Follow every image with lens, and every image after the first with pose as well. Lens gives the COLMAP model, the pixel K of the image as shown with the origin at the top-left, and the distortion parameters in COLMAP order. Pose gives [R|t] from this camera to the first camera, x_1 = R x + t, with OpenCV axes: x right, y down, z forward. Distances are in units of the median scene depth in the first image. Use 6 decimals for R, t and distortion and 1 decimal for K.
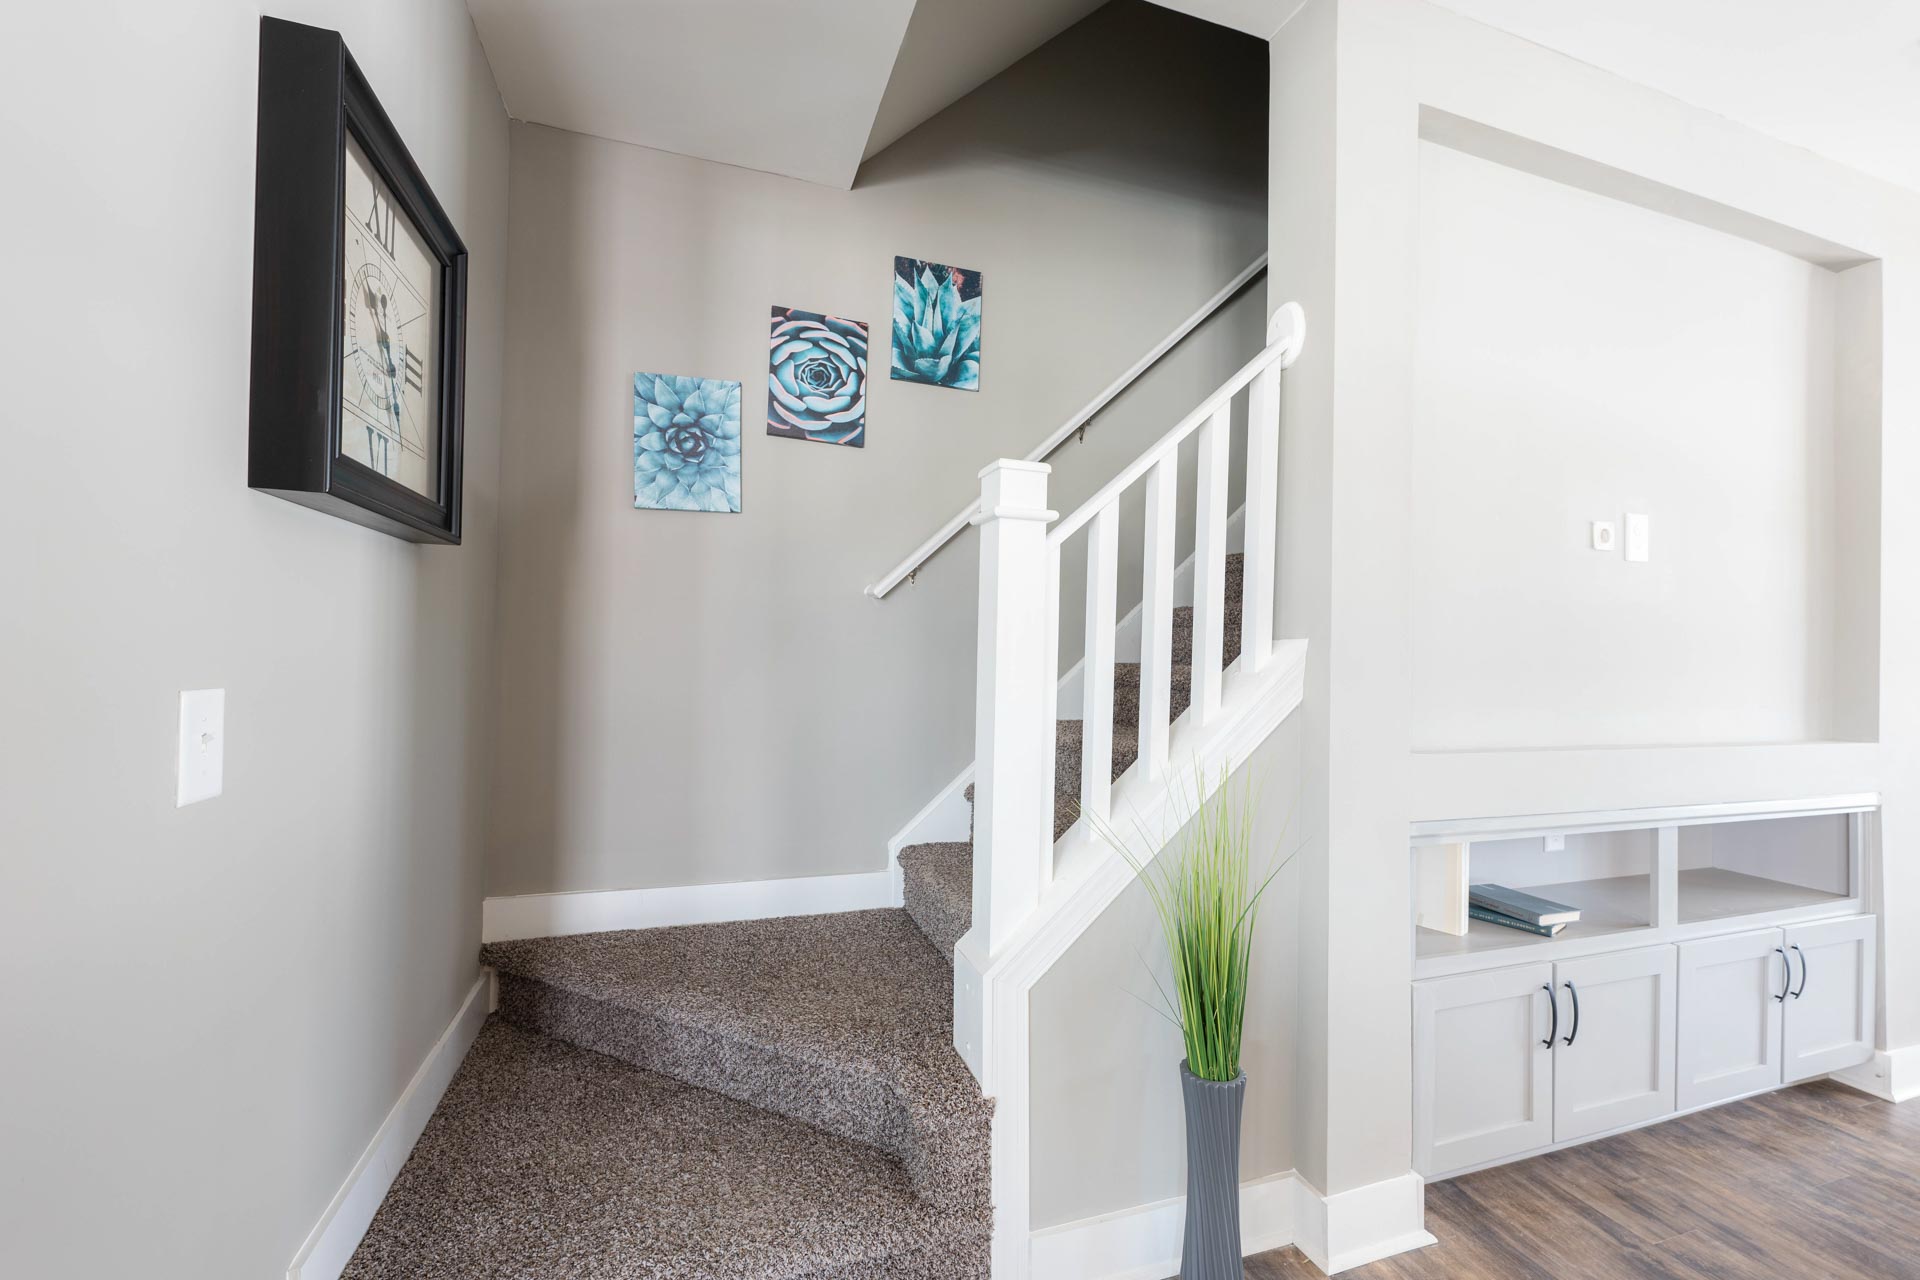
lens RADIAL K [[780.3, 0, 961.0], [0, 780.3, 643.8], [0, 0, 1]] dist [0.004393, -0.001147]
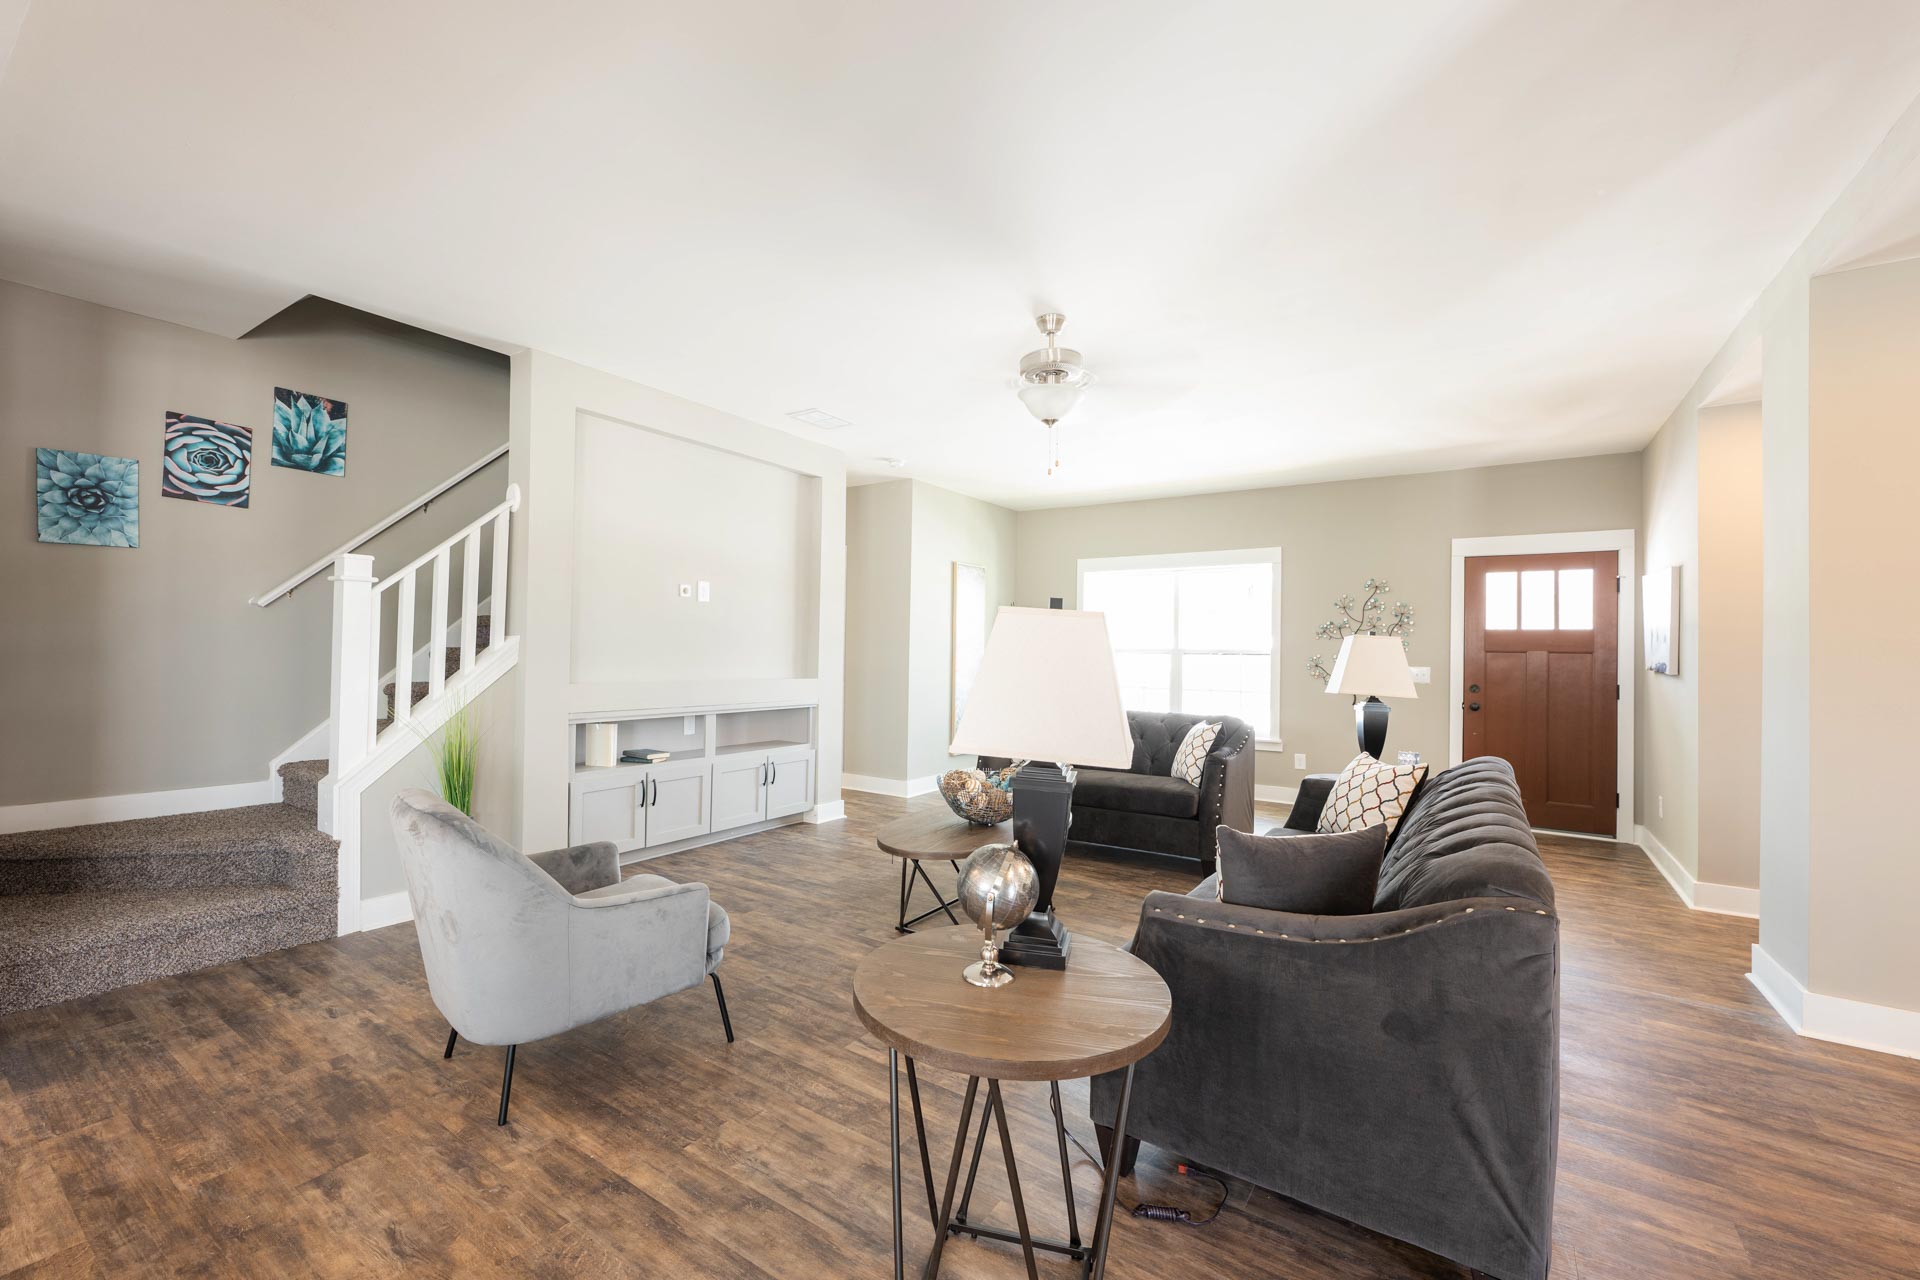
lens RADIAL K [[780.3, 0, 960.8], [0, 780.3, 640.6], [0, 0, 1]] dist [0.004393, -0.001147]
pose [[0.795040, 0.000144, 0.606558, 0.059439], [-0.008154, 0.999912, 0.010451, -0.018340], [-0.606503, -0.013255, 0.794971, -1.133234]]
